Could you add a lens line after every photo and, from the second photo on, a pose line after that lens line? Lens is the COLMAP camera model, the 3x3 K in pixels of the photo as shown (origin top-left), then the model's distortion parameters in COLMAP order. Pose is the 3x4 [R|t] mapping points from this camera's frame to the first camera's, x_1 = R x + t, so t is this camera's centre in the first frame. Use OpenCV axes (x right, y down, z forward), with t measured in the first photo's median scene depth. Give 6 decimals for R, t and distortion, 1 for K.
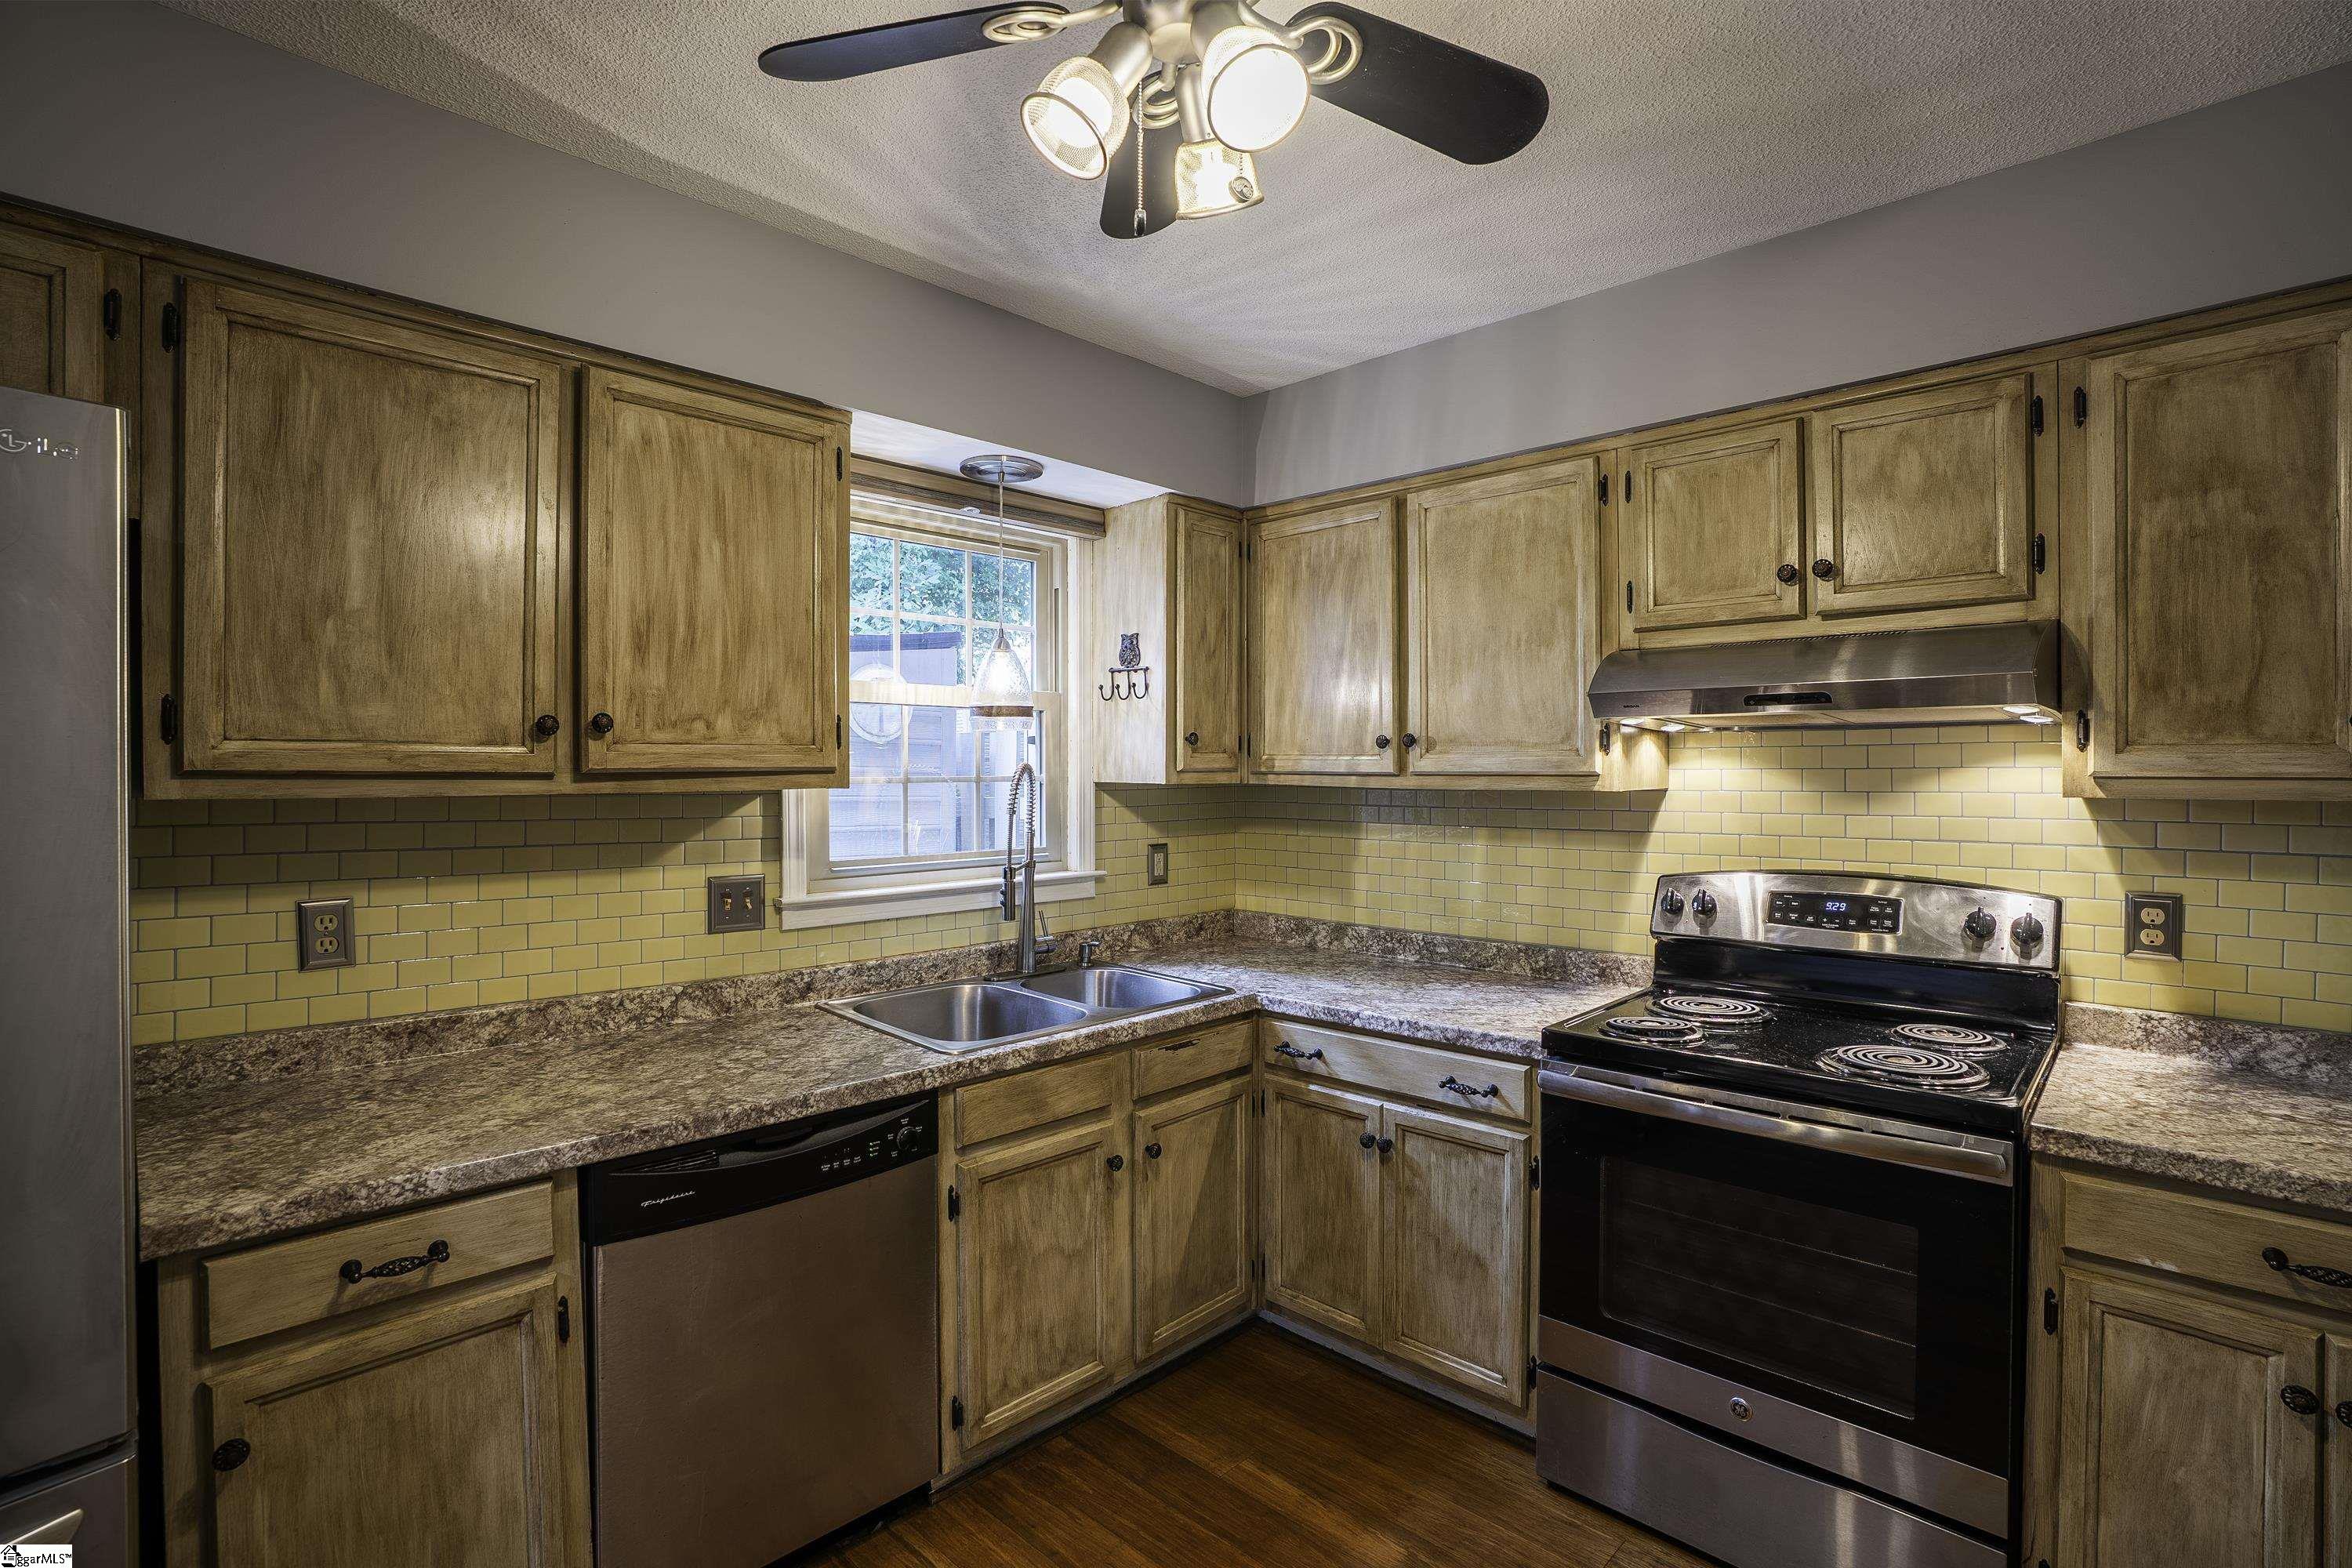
lens RADIAL K [[1081.8, 0, 1180.0], [0, 1081.8, 779.3], [0, 0, 1]] dist [-0.072729, 0.029105]
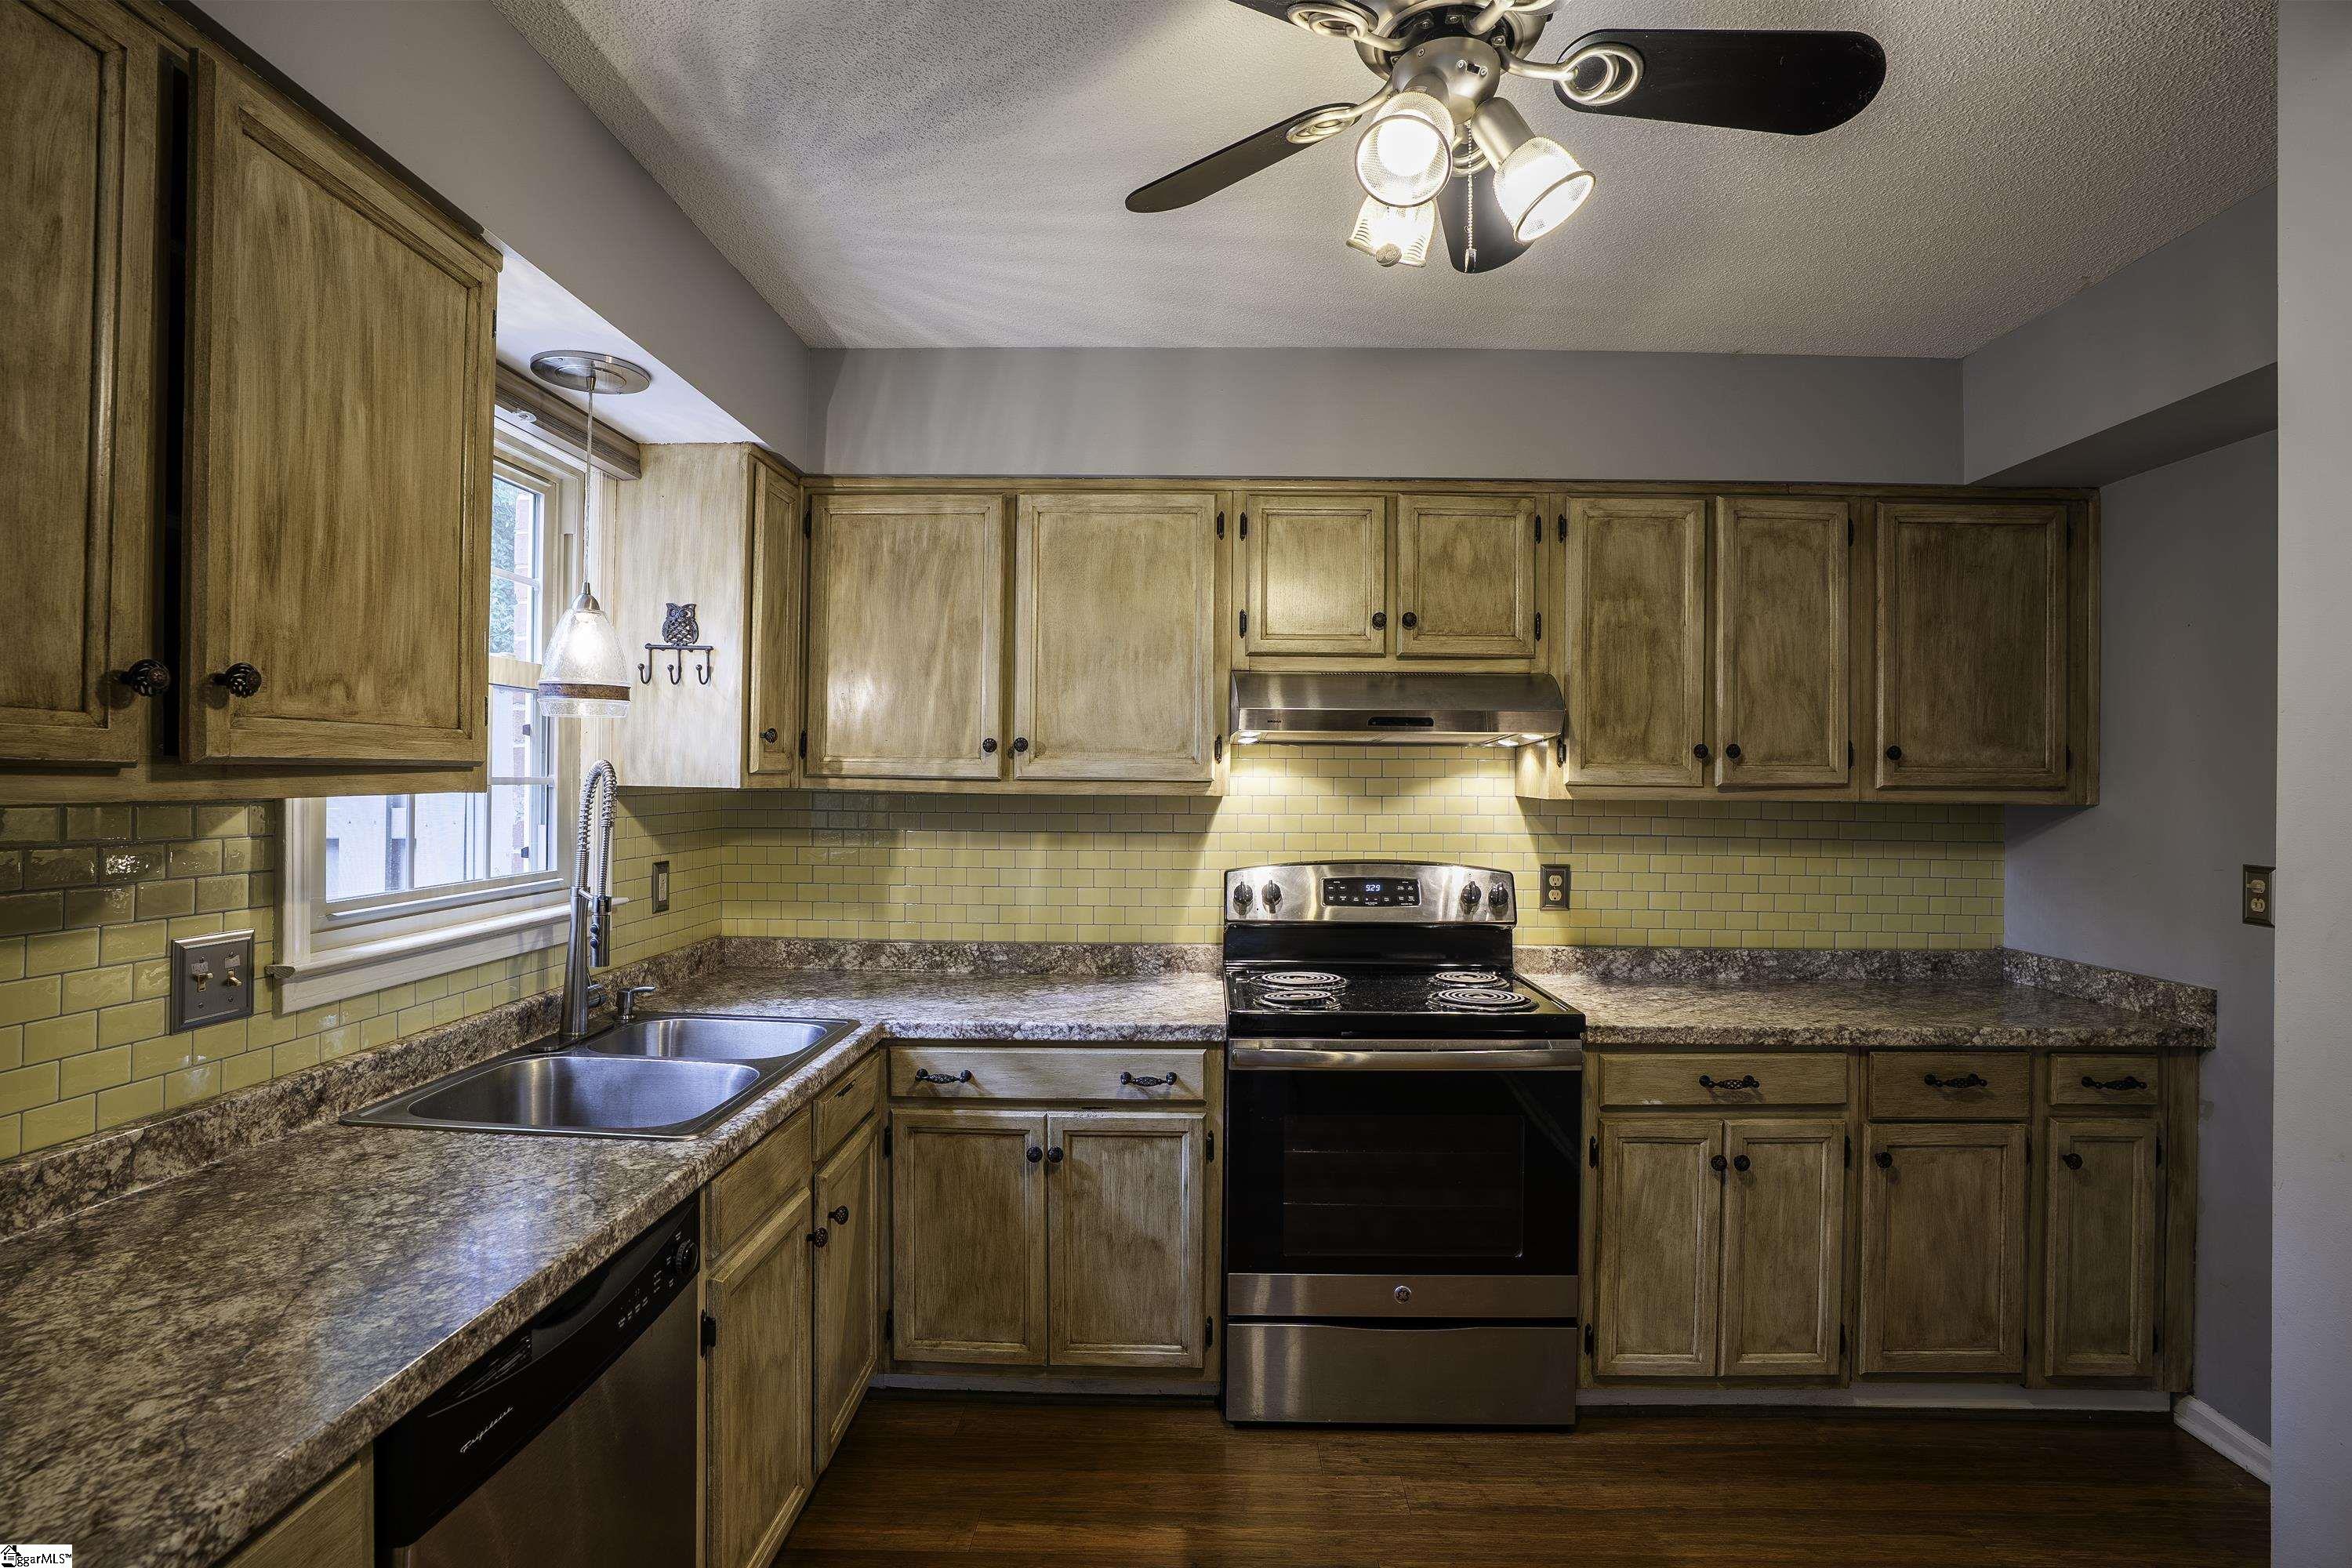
lens RADIAL K [[1154.4, 0, 1177.4], [0, 1154.4, 778.3], [0, 0, 1]] dist [-0.066265, 0.032059]
pose [[0.733111, 0.008961, 0.680050, -0.477179], [-0.004113, 0.999953, -0.008743, 0.003805], [-0.680096, 0.003613, 0.733114, 0.157732]]
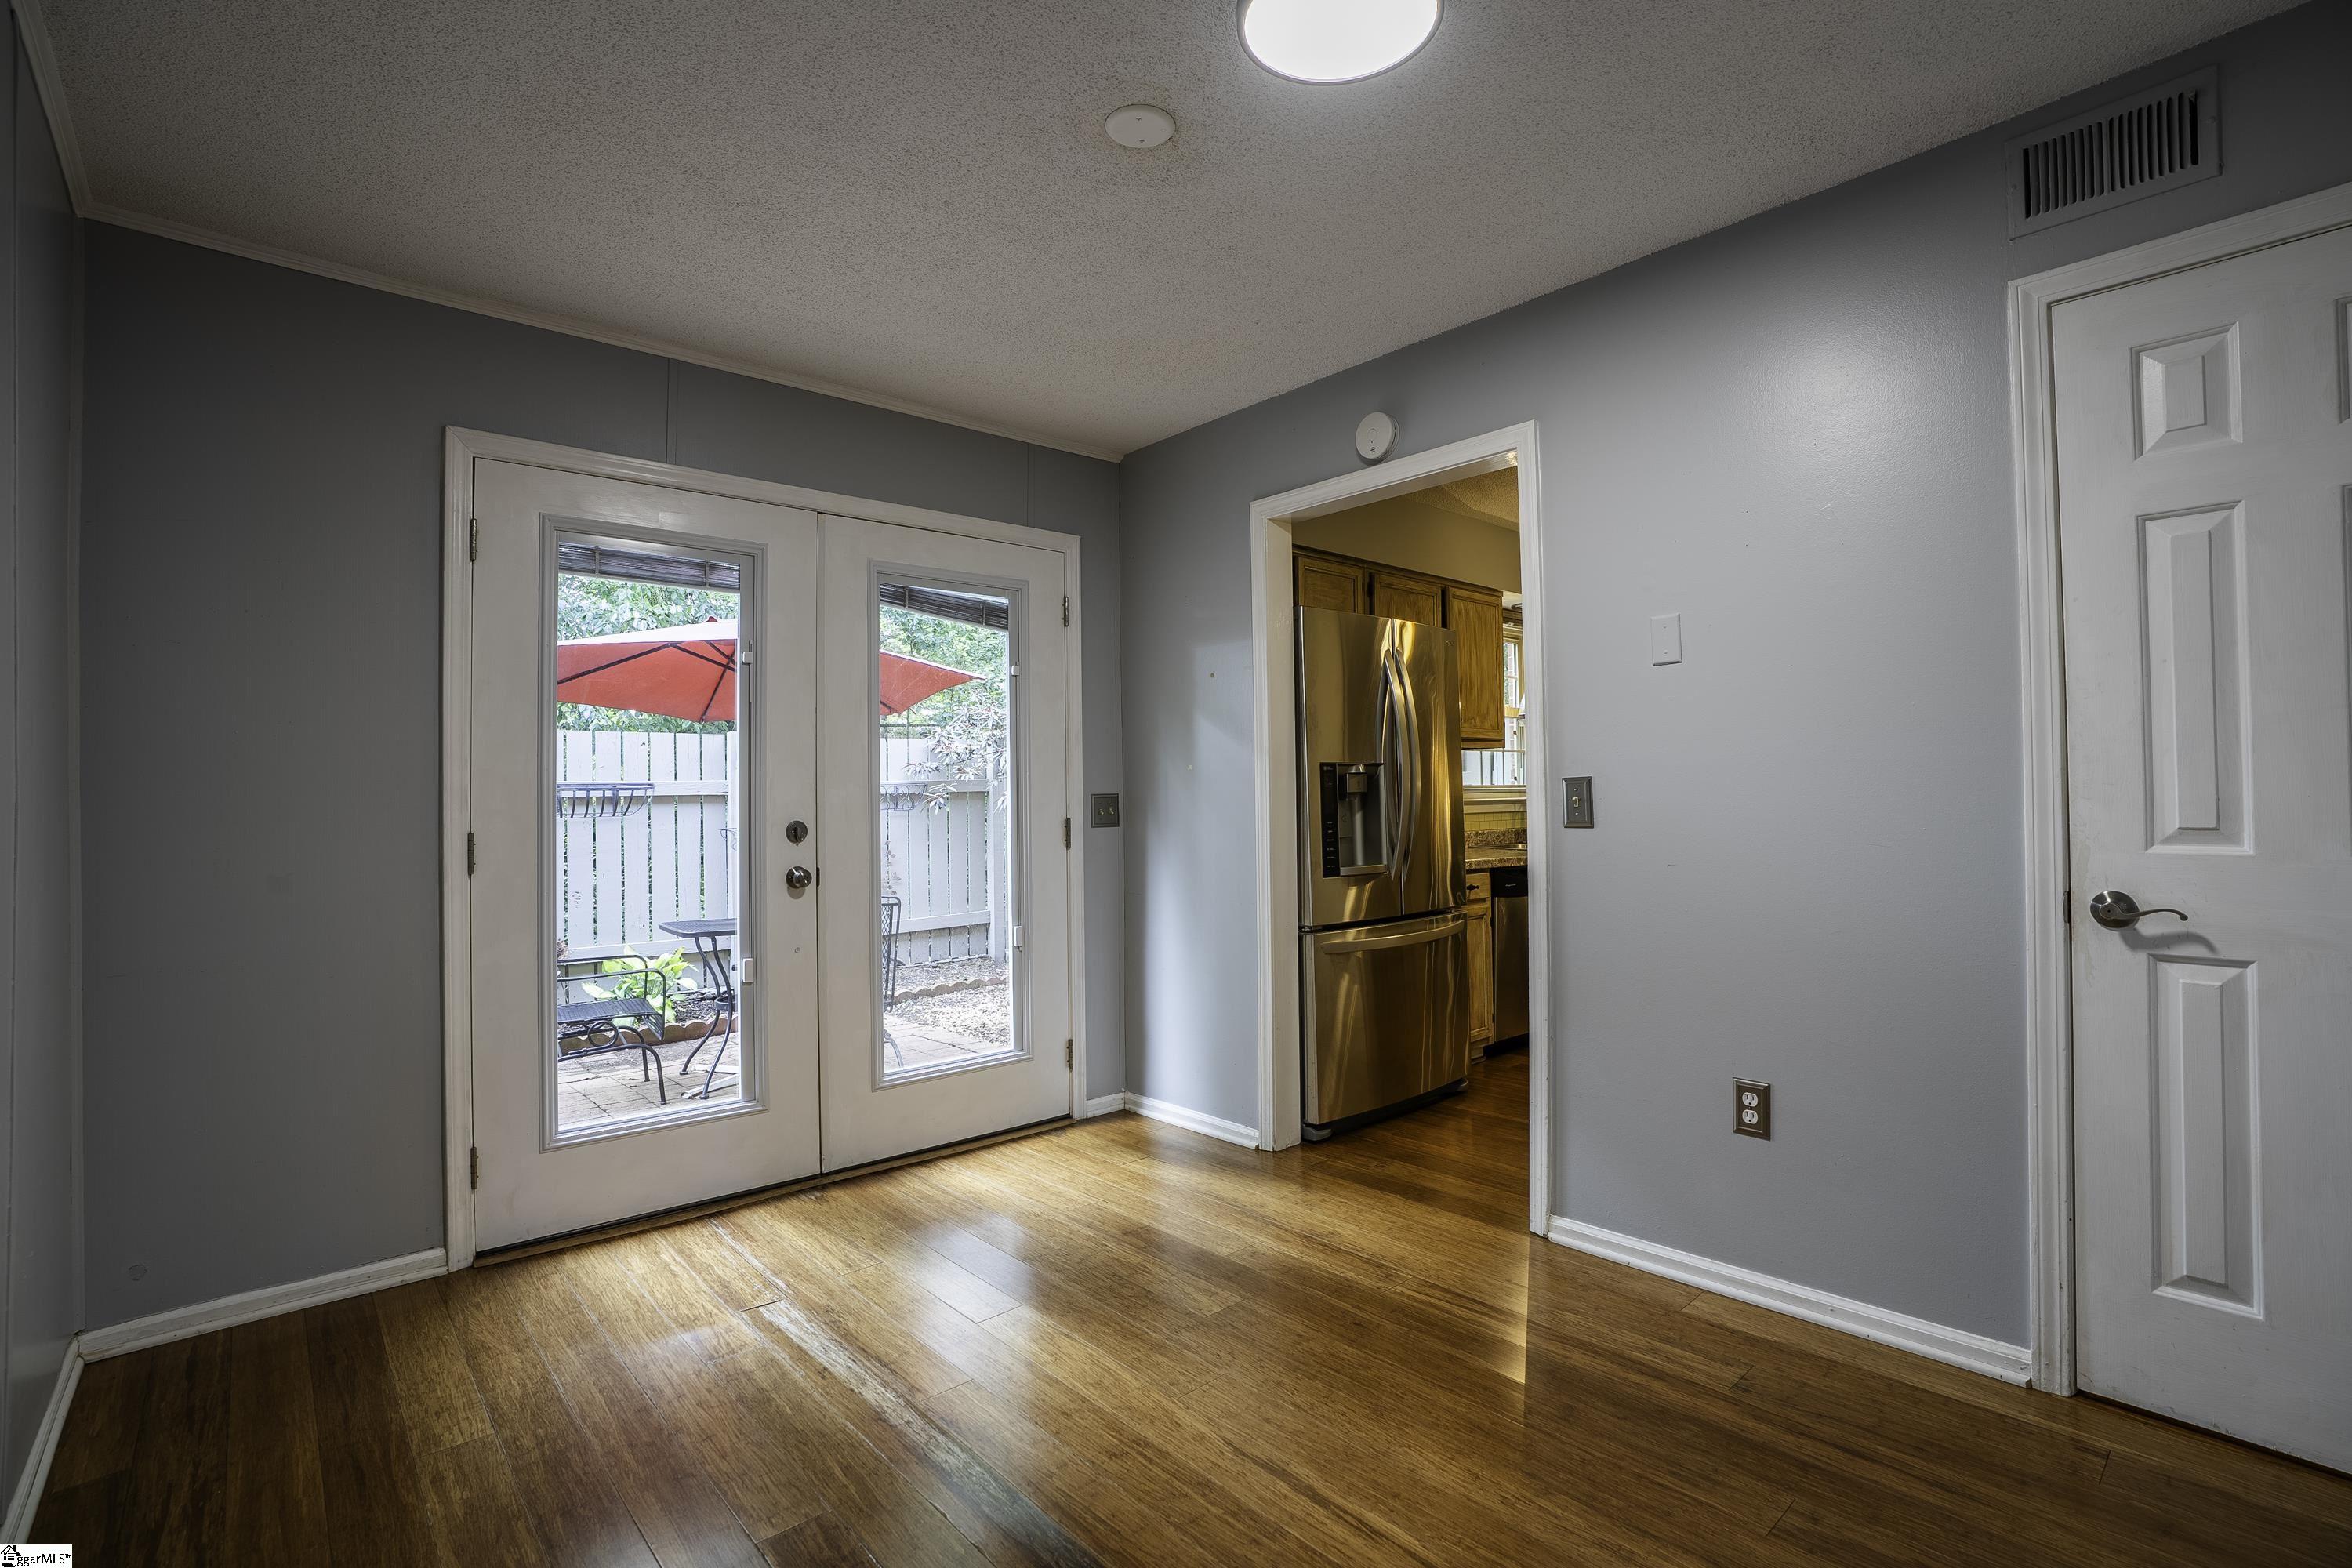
lens RADIAL K [[1081.8, 0, 1180.0], [0, 1081.8, 779.3], [0, 0, 1]] dist [-0.072729, 0.029105]
pose [[0.997154, -0.014927, -0.073903, -0.855368], [0.013264, 0.999649, -0.022932, 0.123545], [0.074219, 0.021886, 0.997002, -1.445318]]
